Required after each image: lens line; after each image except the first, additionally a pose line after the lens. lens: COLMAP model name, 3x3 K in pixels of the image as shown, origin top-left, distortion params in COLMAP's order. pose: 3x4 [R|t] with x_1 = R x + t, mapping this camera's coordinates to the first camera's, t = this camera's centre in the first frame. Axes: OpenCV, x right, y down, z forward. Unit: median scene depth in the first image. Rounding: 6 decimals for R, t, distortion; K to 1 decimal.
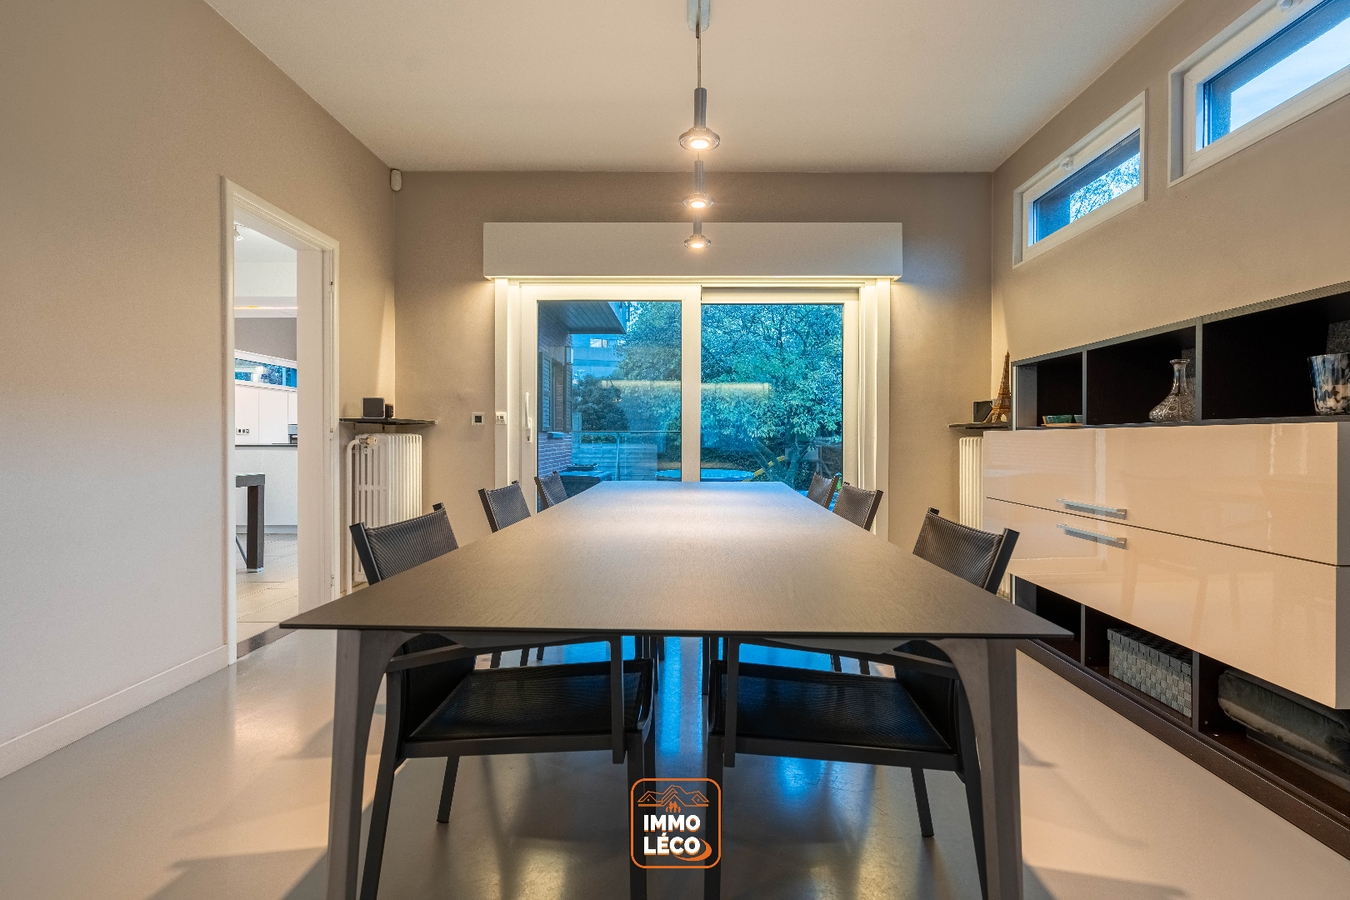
lens RADIAL K [[671.9, 0, 675.0], [0, 671.9, 450.0], [0, 0, 1]] dist [-0.005212, 0.000089]
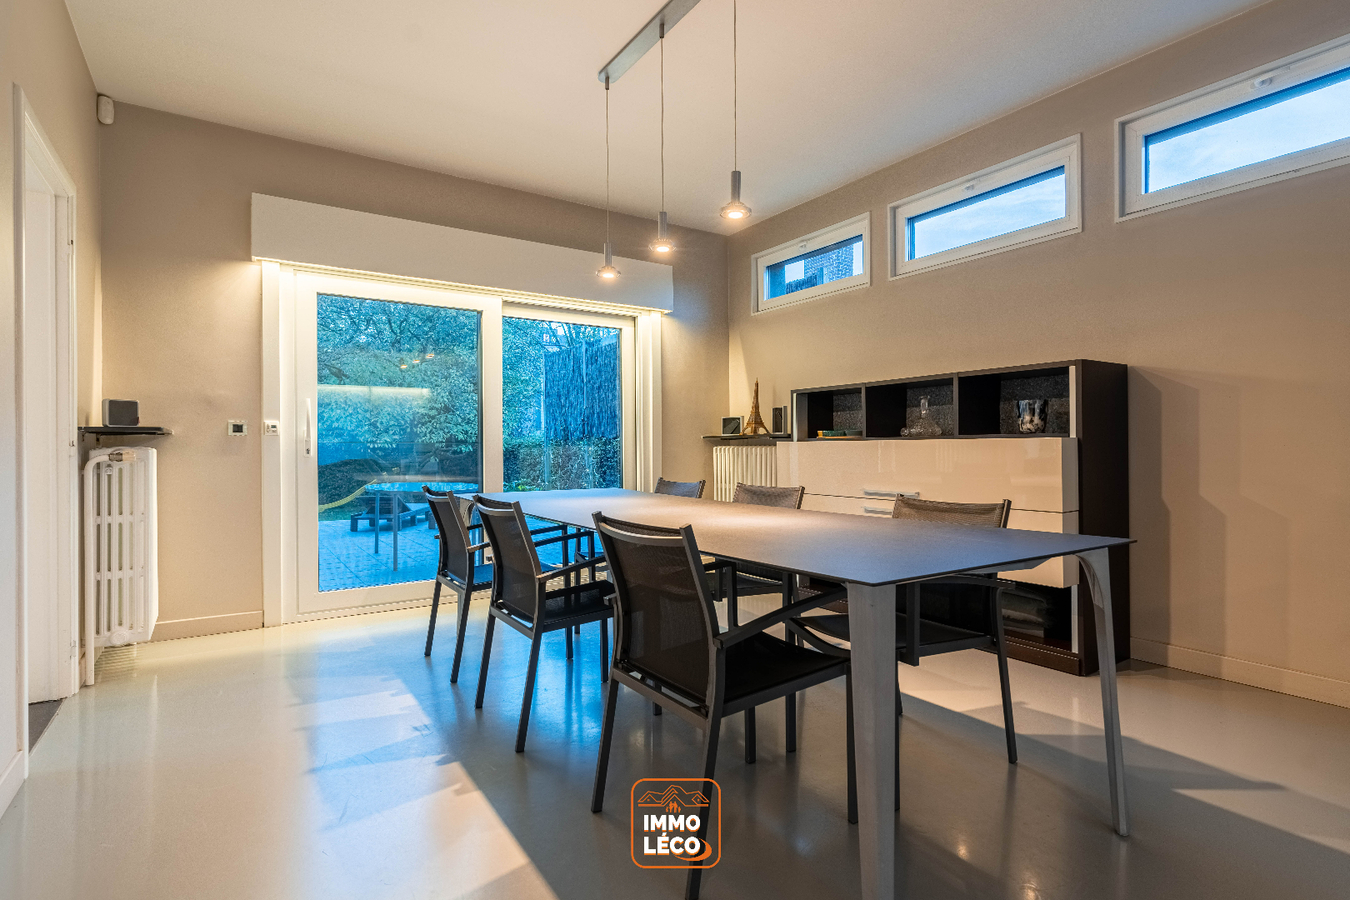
lens RADIAL K [[683.7, 0, 675.0], [0, 683.7, 450.0], [0, 0, 1]] dist [0.001631, -0.000842]
pose [[0.818198, -0.009585, 0.574857, -0.355337], [0.017594, 0.999810, -0.008371, -0.003244], [-0.574668, 0.016963, 0.818211, 0.011166]]
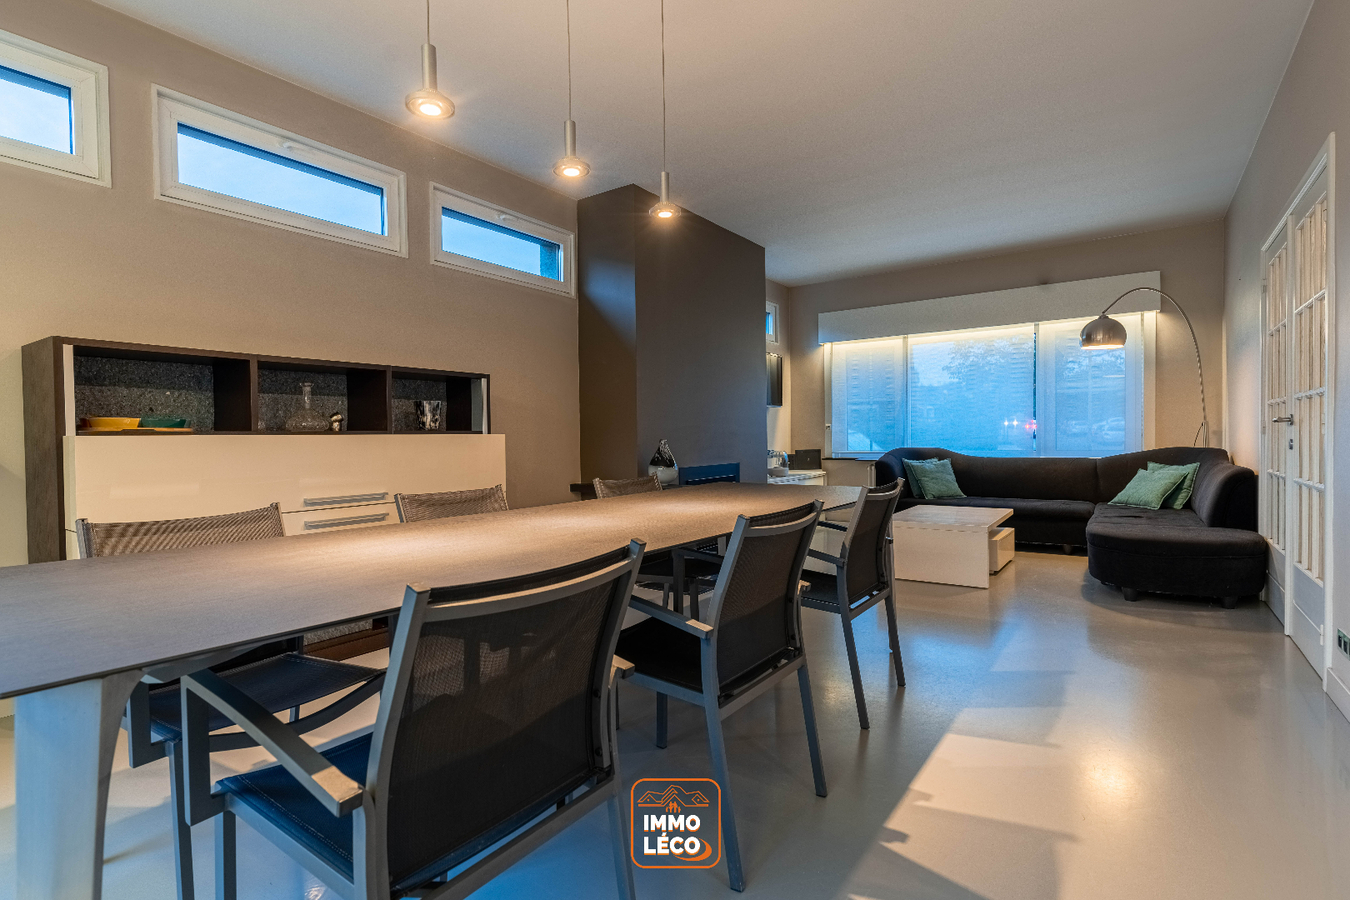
lens RADIAL K [[658.0, 0, 675.0], [0, 658.0, 450.0], [0, 0, 1]] dist [0.021124, -0.000385]
pose [[-0.821900, -0.006988, 0.569589, -0.320947], [0.016215, 0.999233, 0.035657, -0.021489], [-0.569401, 0.038542, -0.821156, 0.913487]]
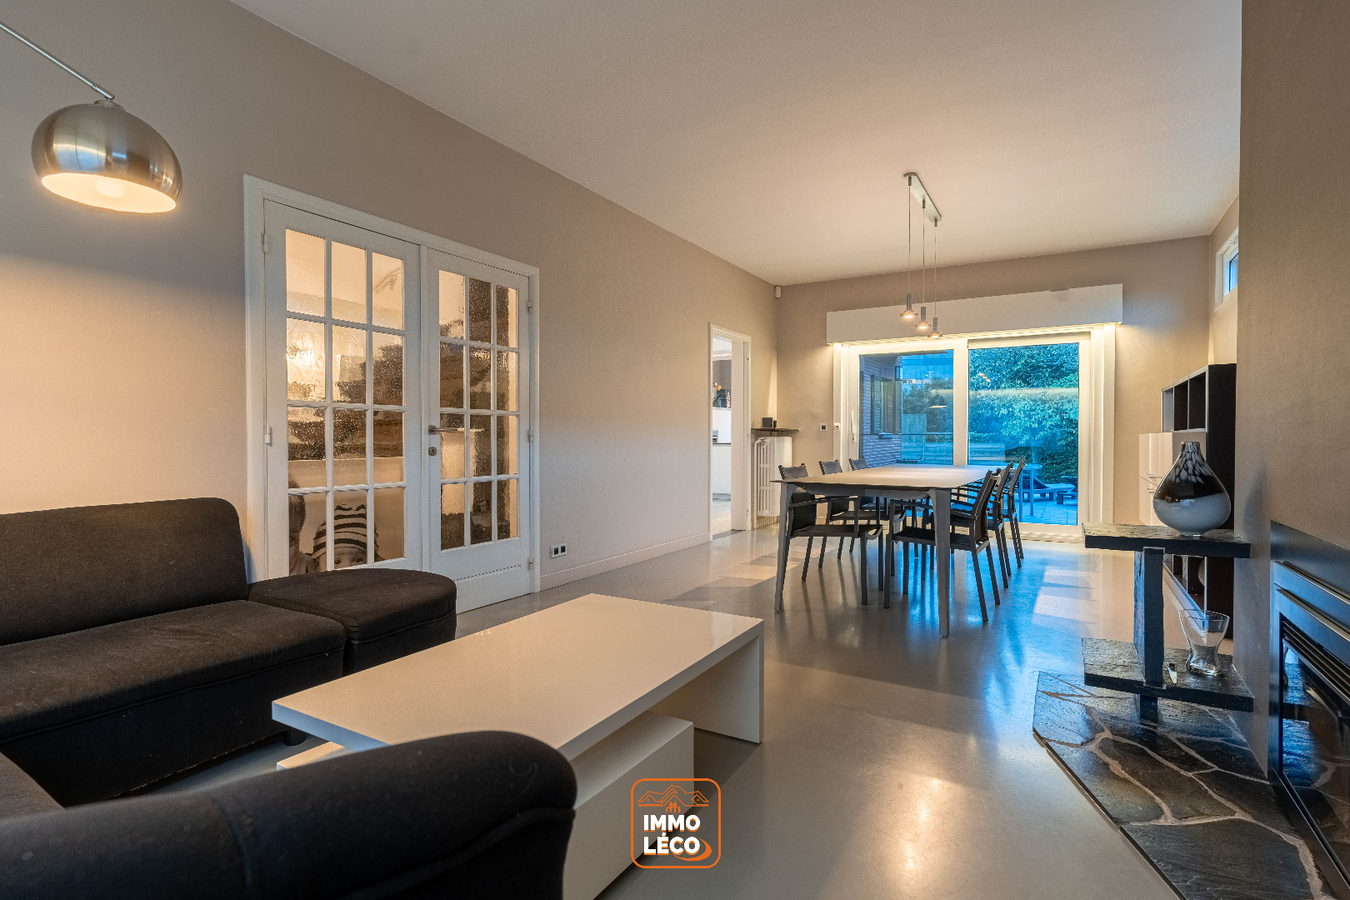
lens RADIAL K [[658.0, 0, 675.0], [0, 658.0, 450.0], [0, 0, 1]] dist [0.021124, -0.000385]
pose [[0.867364, 0.005991, -0.497639, 0.219456], [-0.005510, 0.999982, 0.002436, 0.008813], [0.497644, 0.000629, 0.867381, -0.657208]]
